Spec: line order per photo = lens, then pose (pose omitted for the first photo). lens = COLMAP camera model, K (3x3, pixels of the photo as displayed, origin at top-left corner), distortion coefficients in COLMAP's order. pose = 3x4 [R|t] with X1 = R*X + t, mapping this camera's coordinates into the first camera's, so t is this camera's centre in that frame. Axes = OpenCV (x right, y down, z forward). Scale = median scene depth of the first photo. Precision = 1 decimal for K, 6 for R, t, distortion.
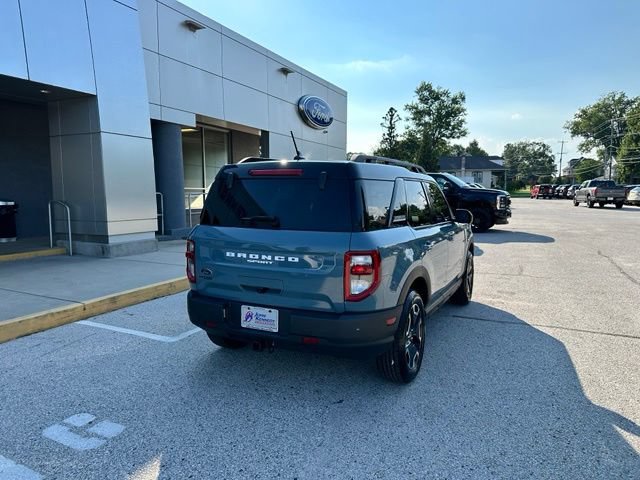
lens RADIAL K [[451.2, 0, 322.3], [0, 451.2, 238.4], [0, 0, 1]] dist [0.060671, -0.083011]
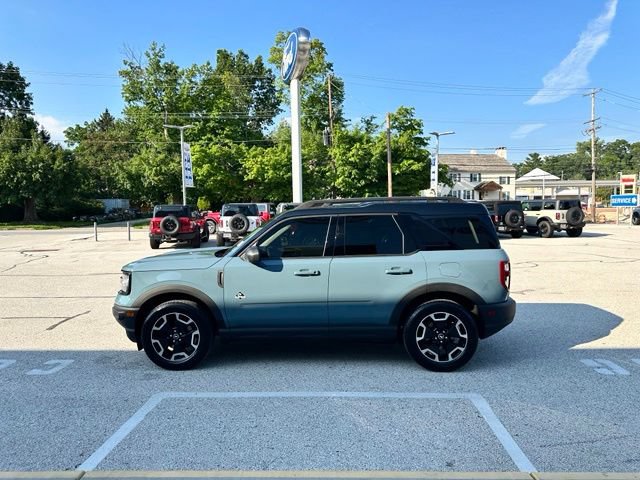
lens RADIAL K [[451.2, 0, 322.3], [0, 451.2, 238.4], [0, 0, 1]] dist [0.060671, -0.083011]
pose [[-0.400495, -0.058550, 0.914426, -0.872761], [0.107486, 0.988065, 0.110341, -0.180231], [-0.909973, 0.142479, -0.389422, 1.368191]]
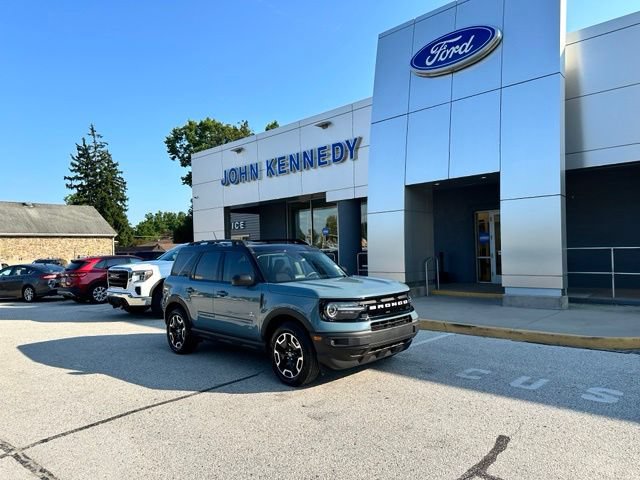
lens RADIAL K [[452.1, 0, 325.4], [0, 452.1, 241.0], [0, 0, 1]] dist [0.081201, -0.105602]
pose [[-0.317872, -0.013830, -0.948033, 1.316140], [-0.068311, 0.997629, 0.008351, -0.168877], [0.945670, 0.067416, -0.318063, 1.539710]]
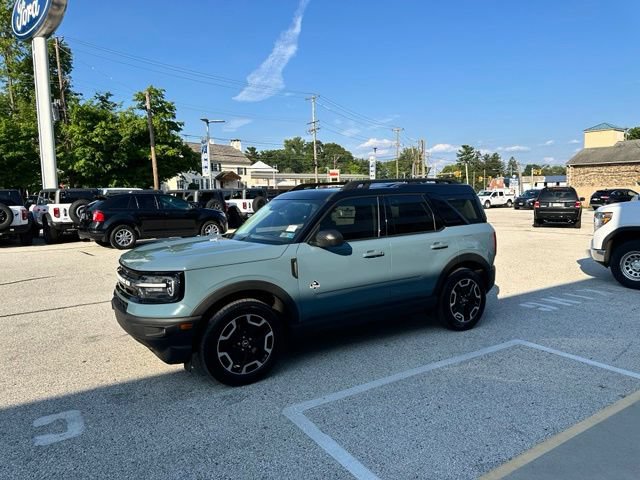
lens RADIAL K [[444.9, 0, 323.3], [0, 444.9, 250.5], [0, 0, 1]] dist [0.091328, -0.139131]
pose [[-0.849716, -0.056339, 0.524222, -0.422896], [0.067643, 0.974409, 0.214365, -0.215279], [-0.522884, 0.217609, -0.824160, 1.811500]]
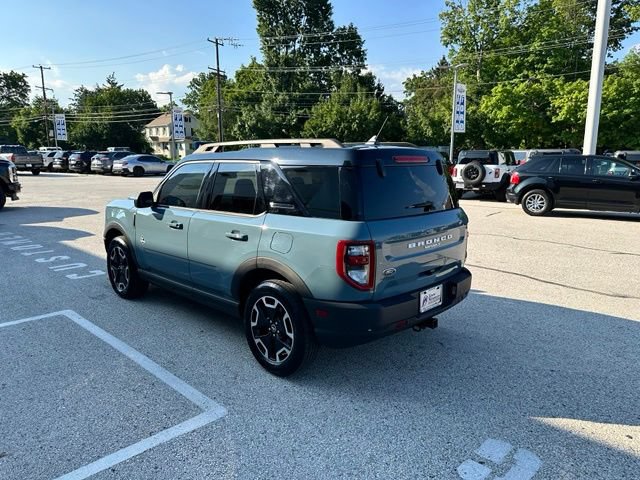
lens RADIAL K [[453.6, 0, 320.0], [0, 453.6, 240.0], [0, 0, 1]] dist [0.070603, -0.103275]
pose [[0.309240, -0.171650, 0.935365, -0.747864], [0.096178, 0.984177, 0.148810, -0.089379], [-0.946108, 0.043944, 0.320856, 0.558806]]
